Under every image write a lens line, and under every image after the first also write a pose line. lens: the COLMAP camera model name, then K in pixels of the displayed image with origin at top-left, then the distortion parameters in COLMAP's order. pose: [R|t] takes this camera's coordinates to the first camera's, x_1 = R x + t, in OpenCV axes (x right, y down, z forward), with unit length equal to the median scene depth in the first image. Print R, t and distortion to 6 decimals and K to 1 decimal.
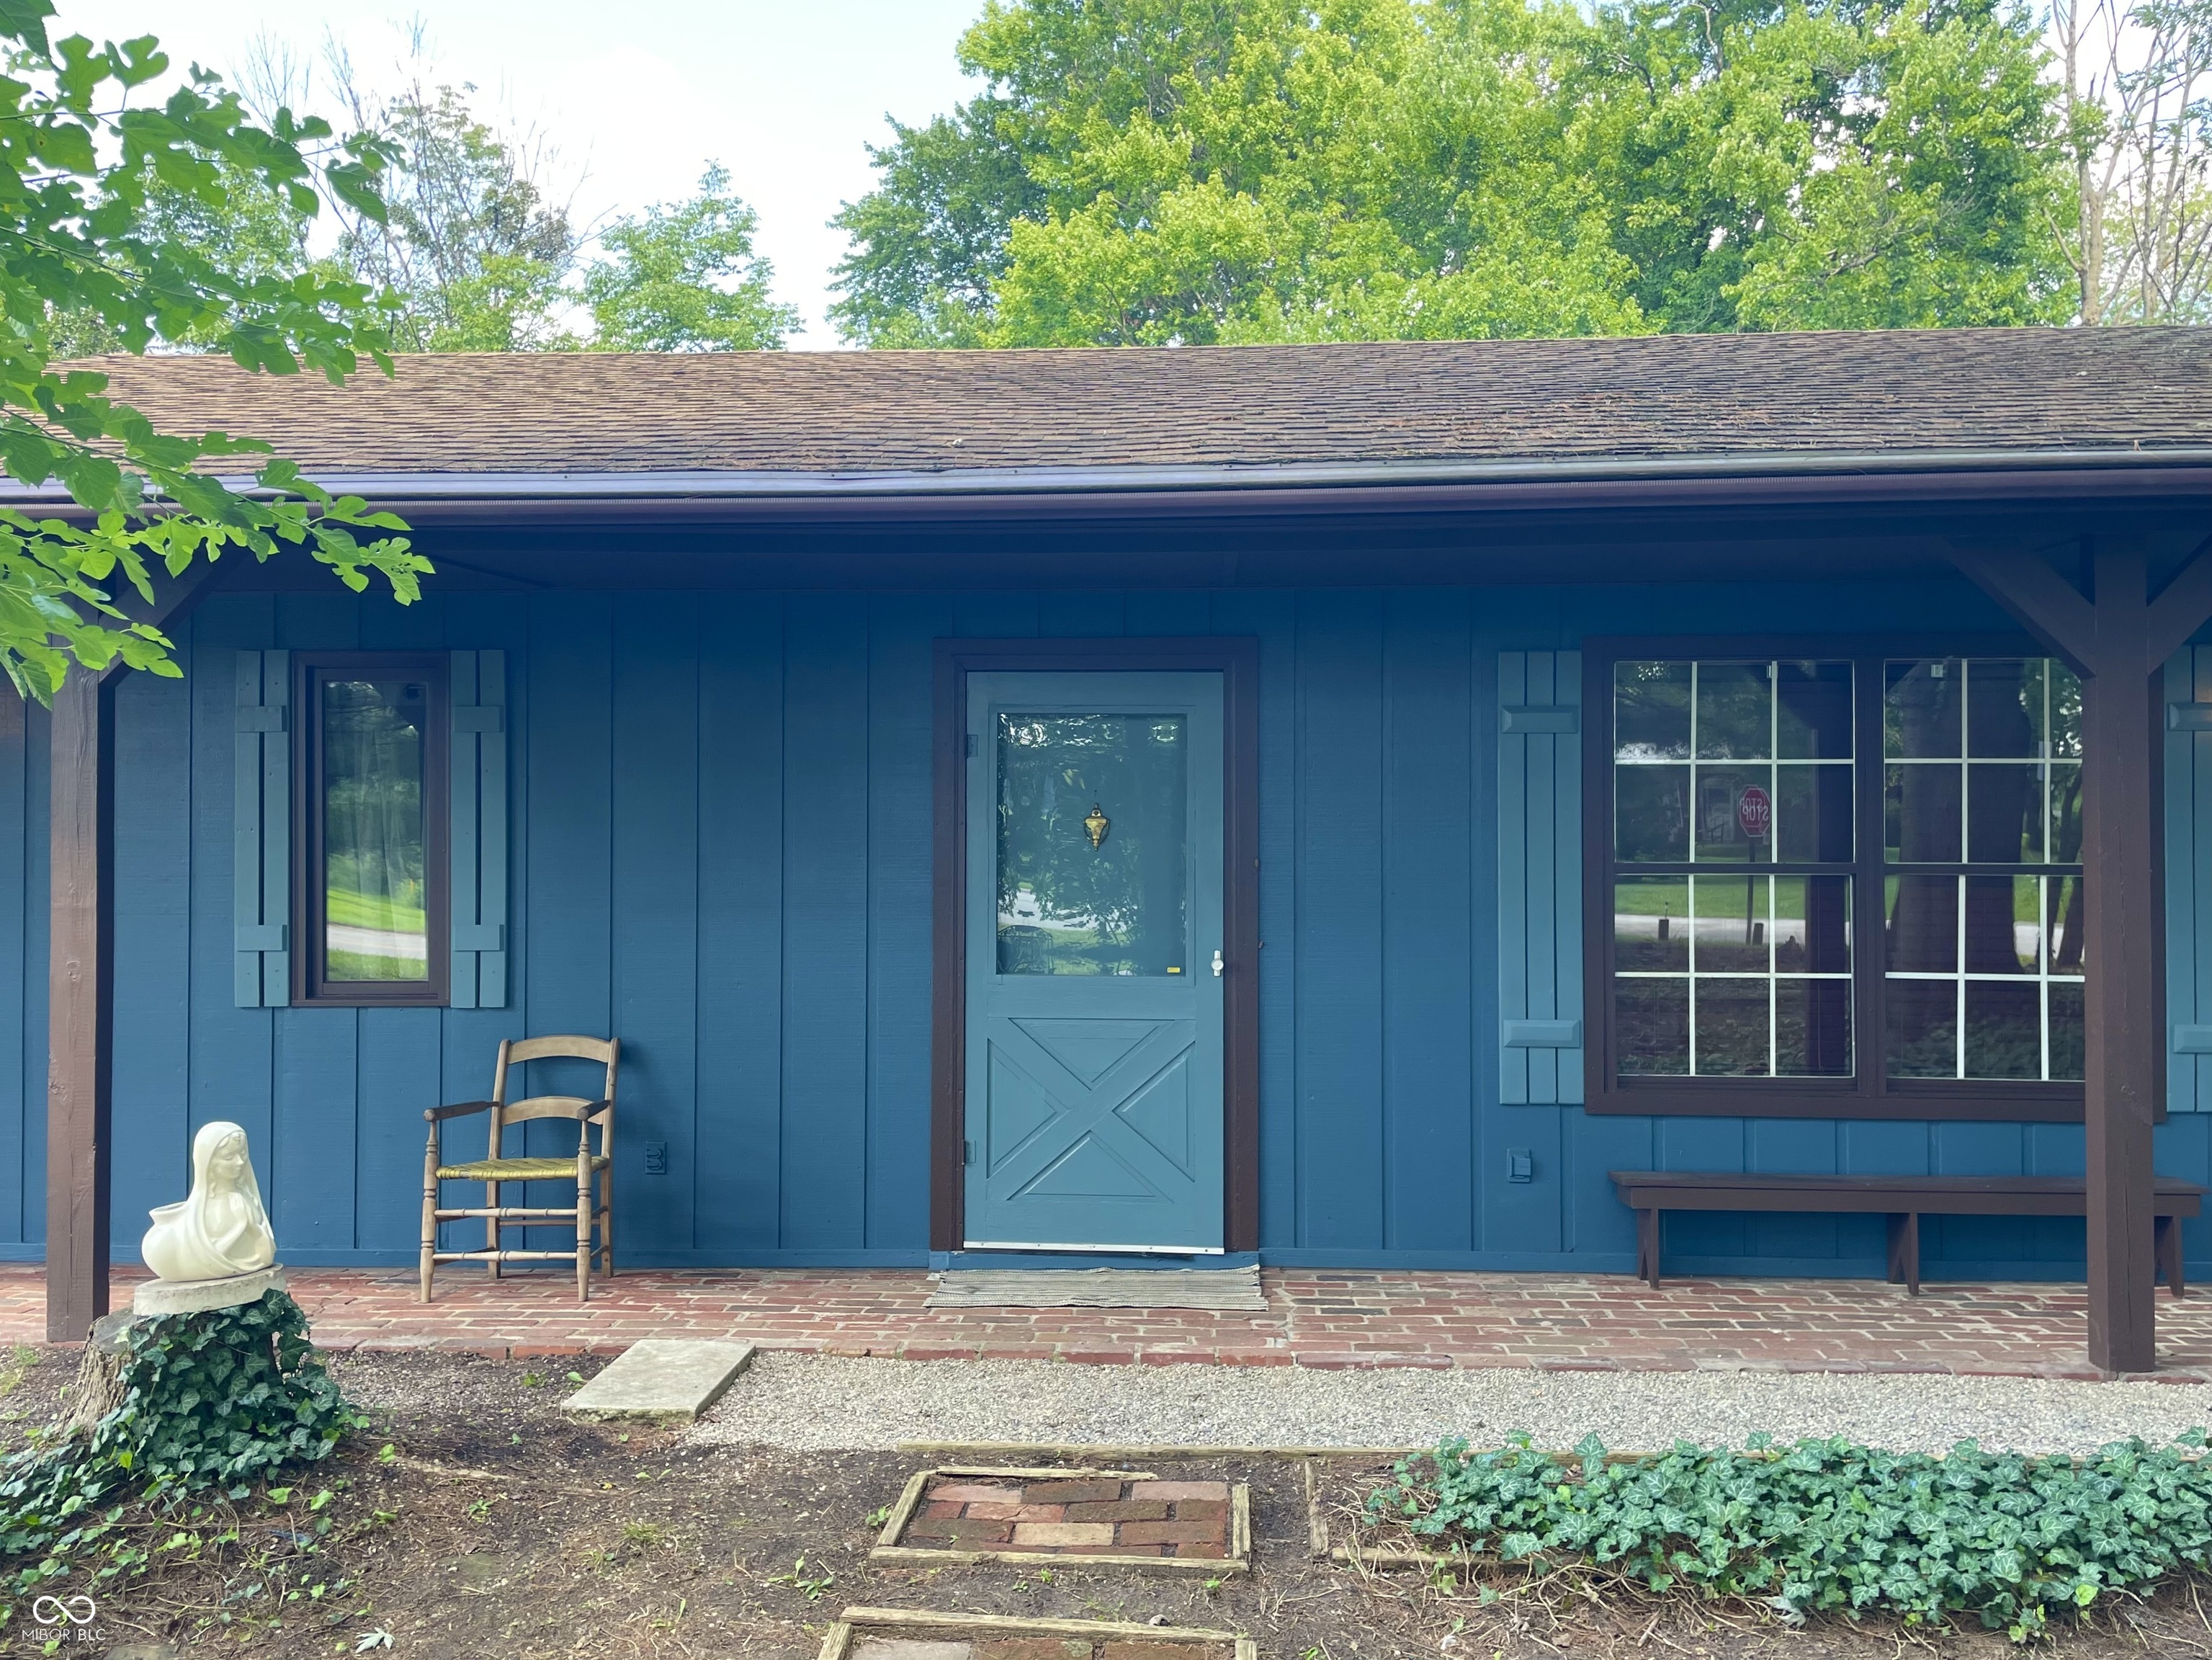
lens RADIAL K [[1859.0, 0, 1106.0], [0, 1859.0, 830.0], [0, 0, 1]] dist [-0.002514, -0.003679]
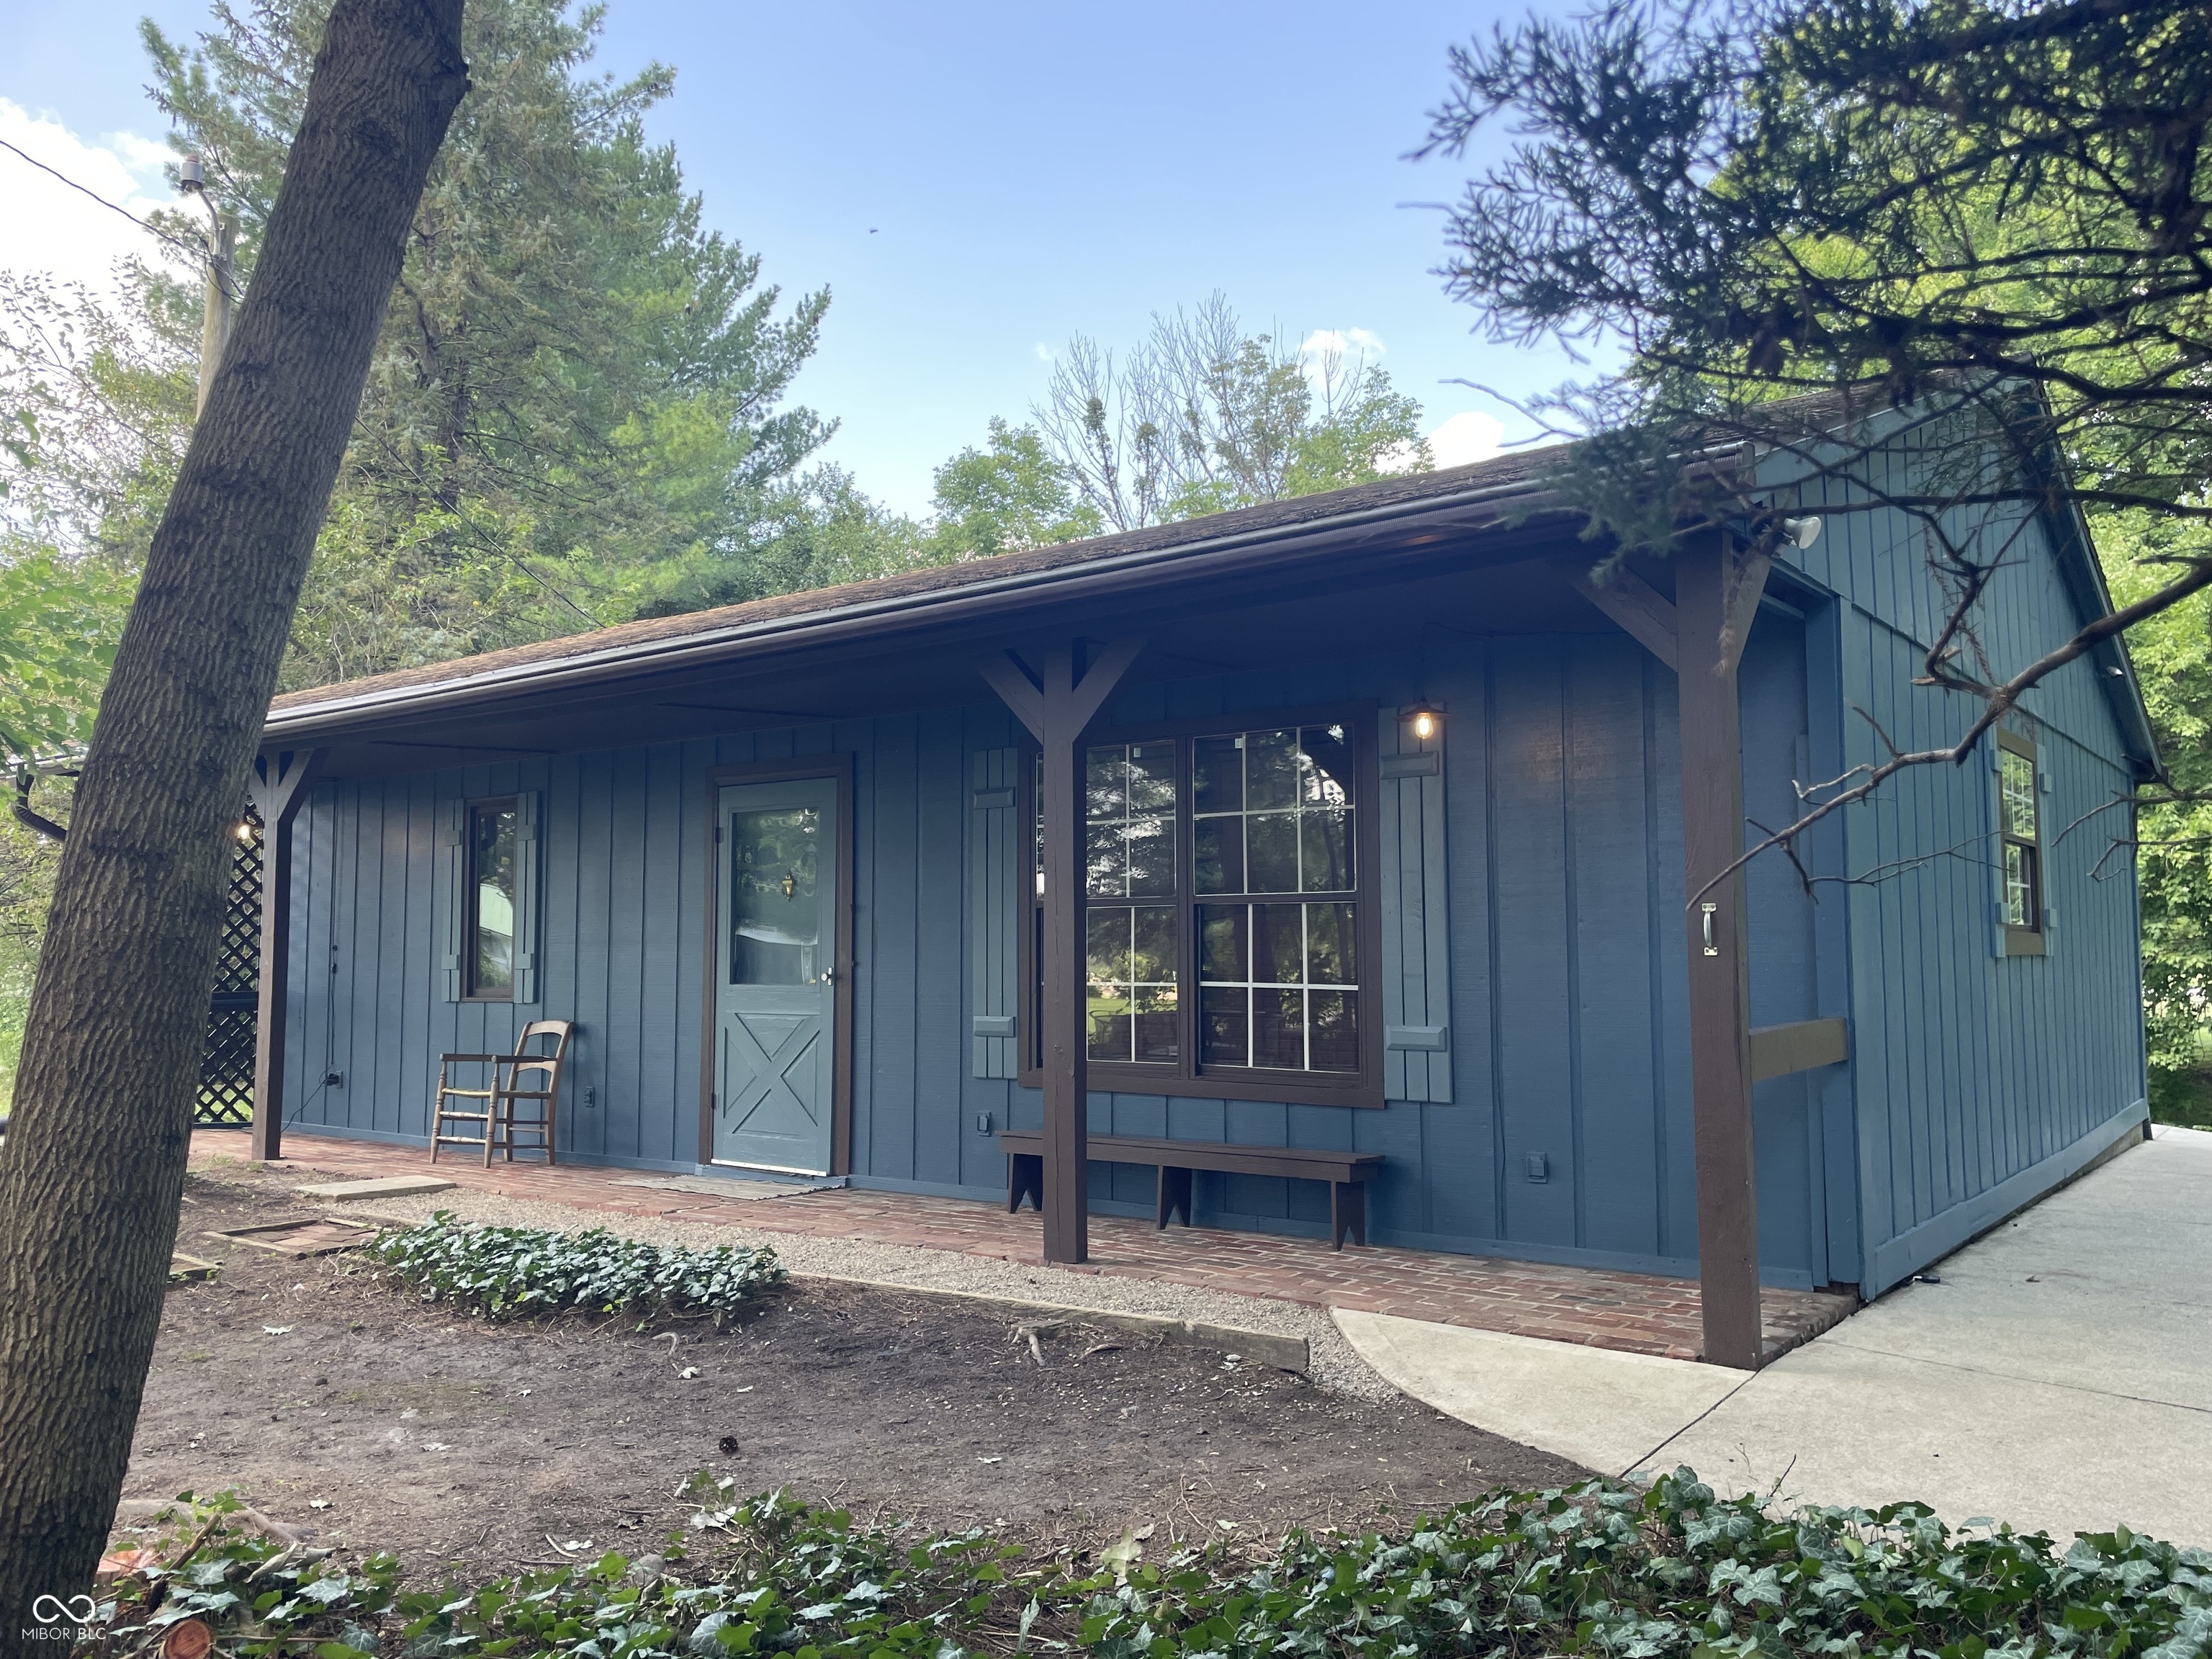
lens RADIAL K [[1658.9, 0, 1106.0], [0, 1658.9, 829.5], [0, 0, 1]] dist [0.099264, 0.000907]
pose [[0.833503, -0.046499, -0.550555, 0.988765], [0.013601, 0.997877, -0.063689, 0.043709], [0.552348, 0.045597, 0.832366, -0.000431]]
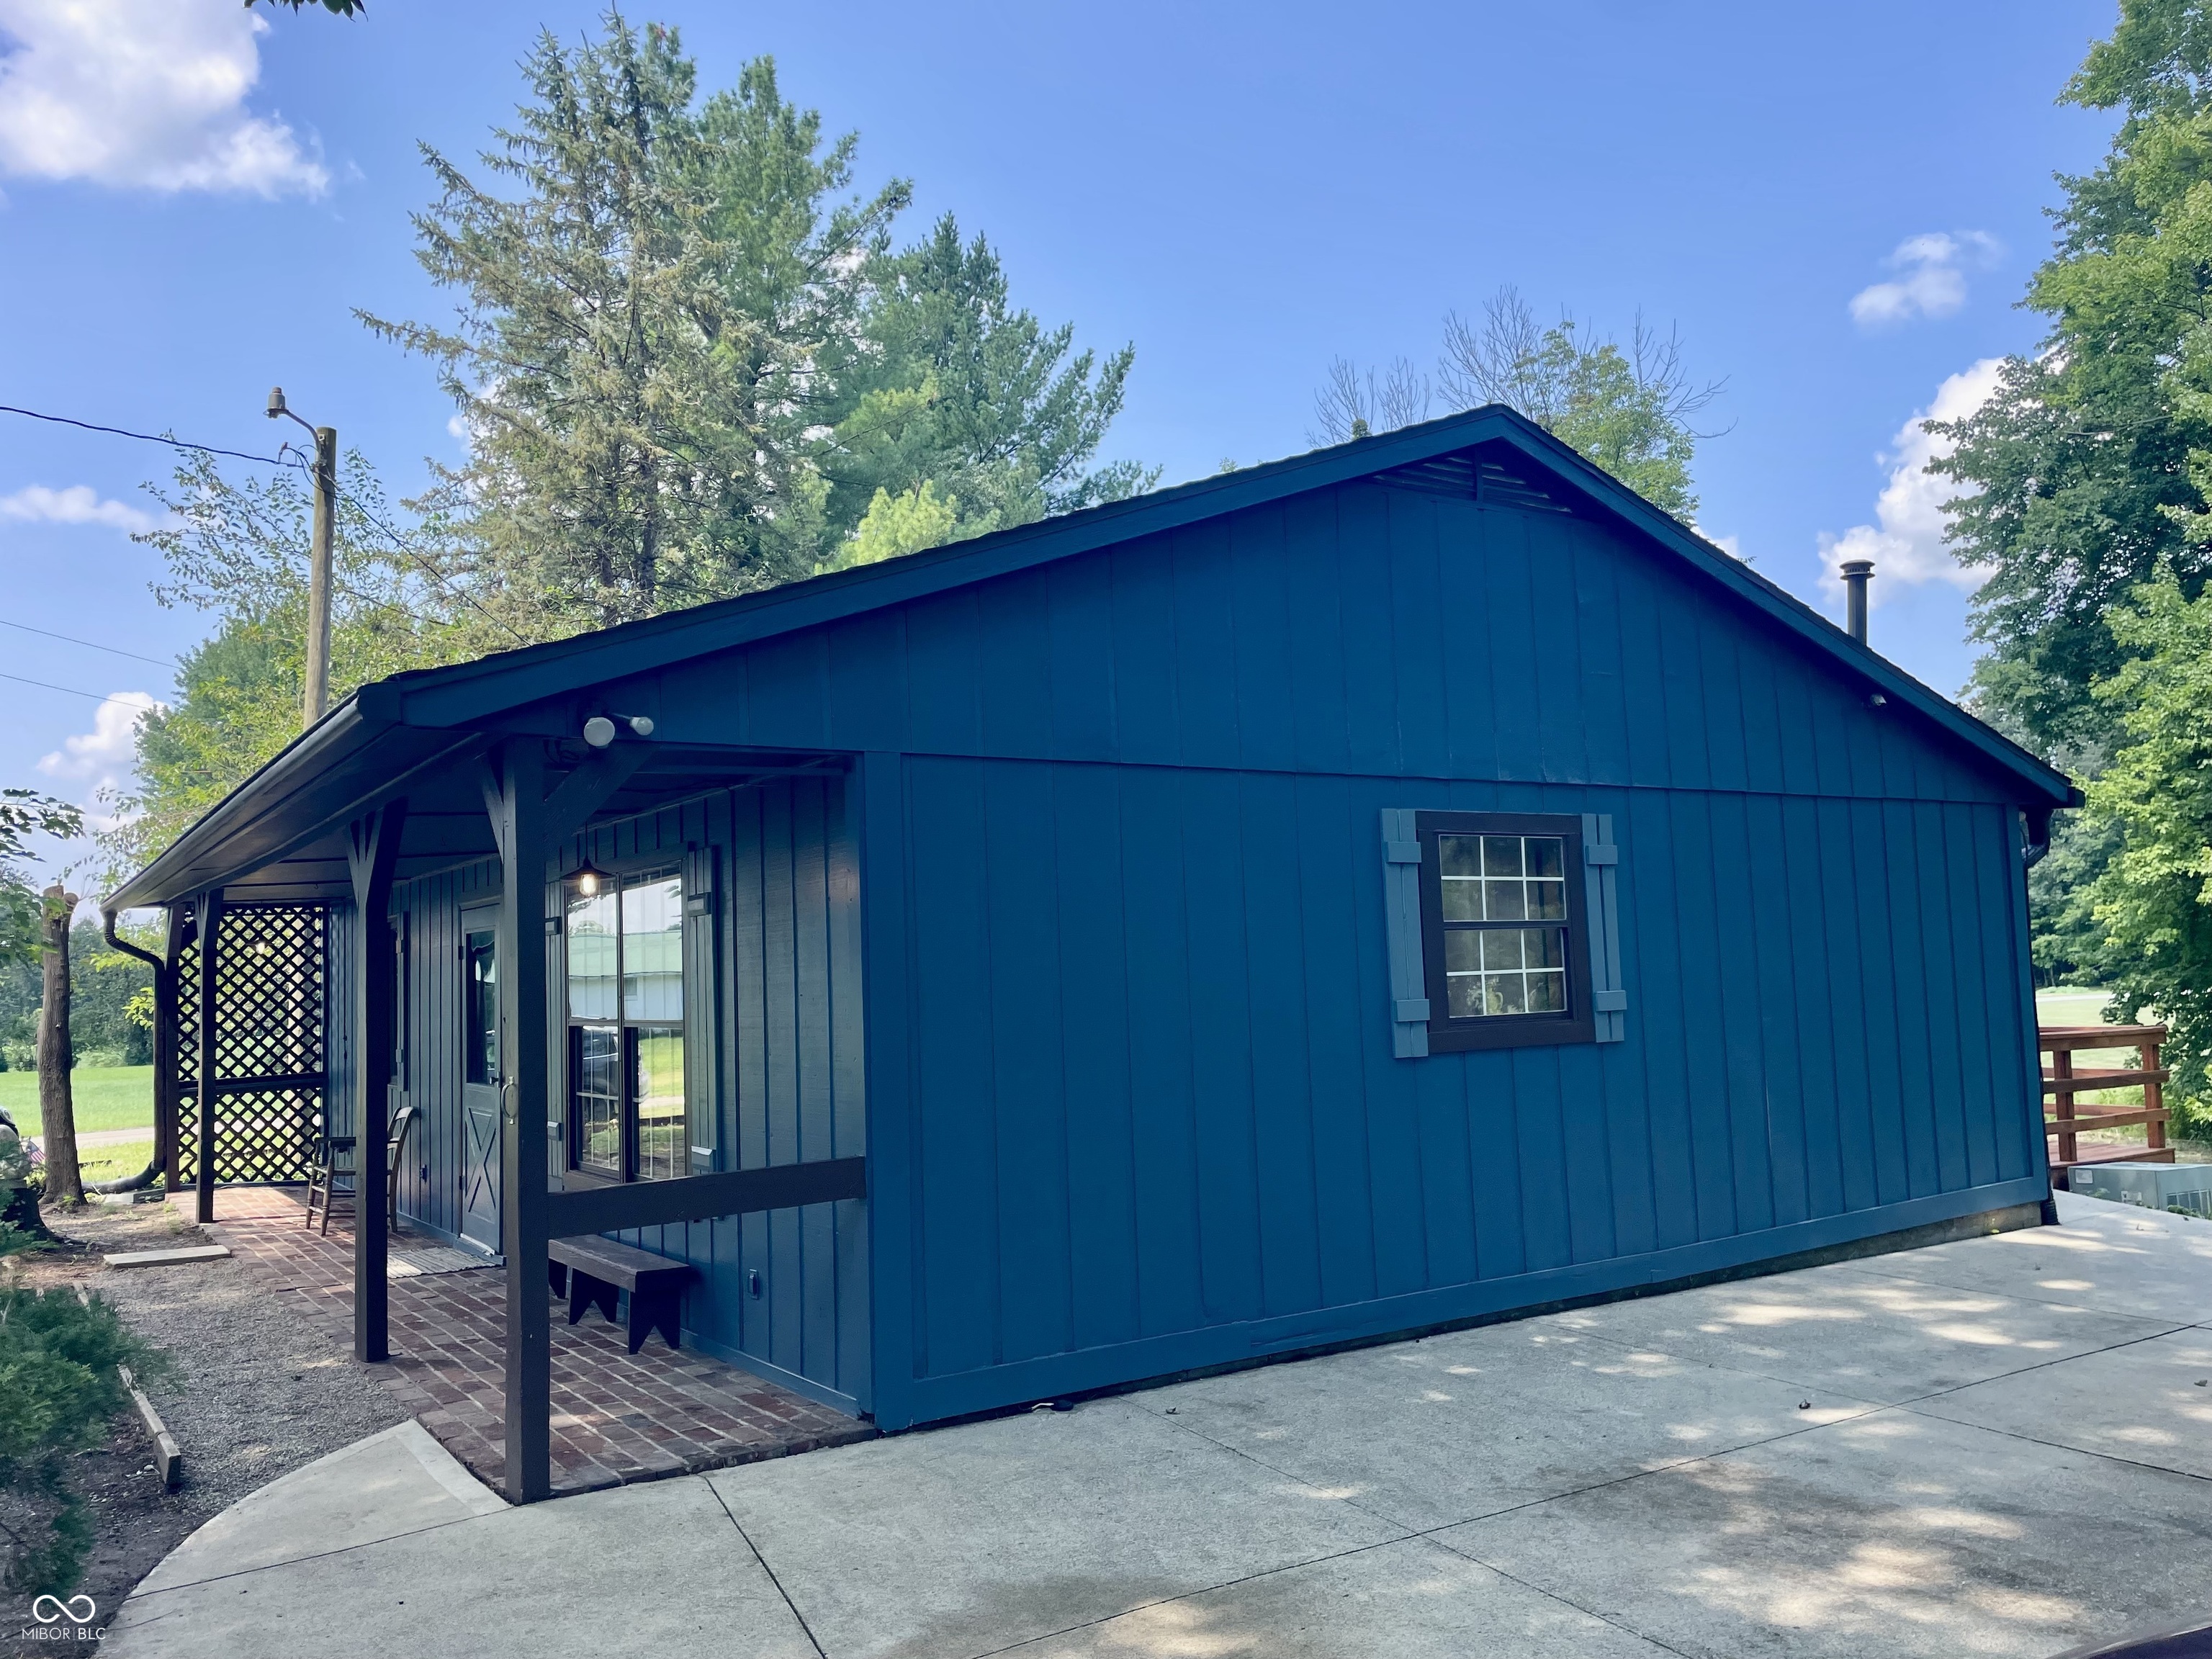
lens RADIAL K [[1658.9, 0, 1106.0], [0, 1658.9, 829.5], [0, 0, 1]] dist [0.099264, 0.000907]
pose [[0.613578, -0.091312, -0.784337, 1.551596], [0.045177, 0.995724, -0.080579, 0.004334], [0.788341, 0.014007, 0.615079, 0.468225]]
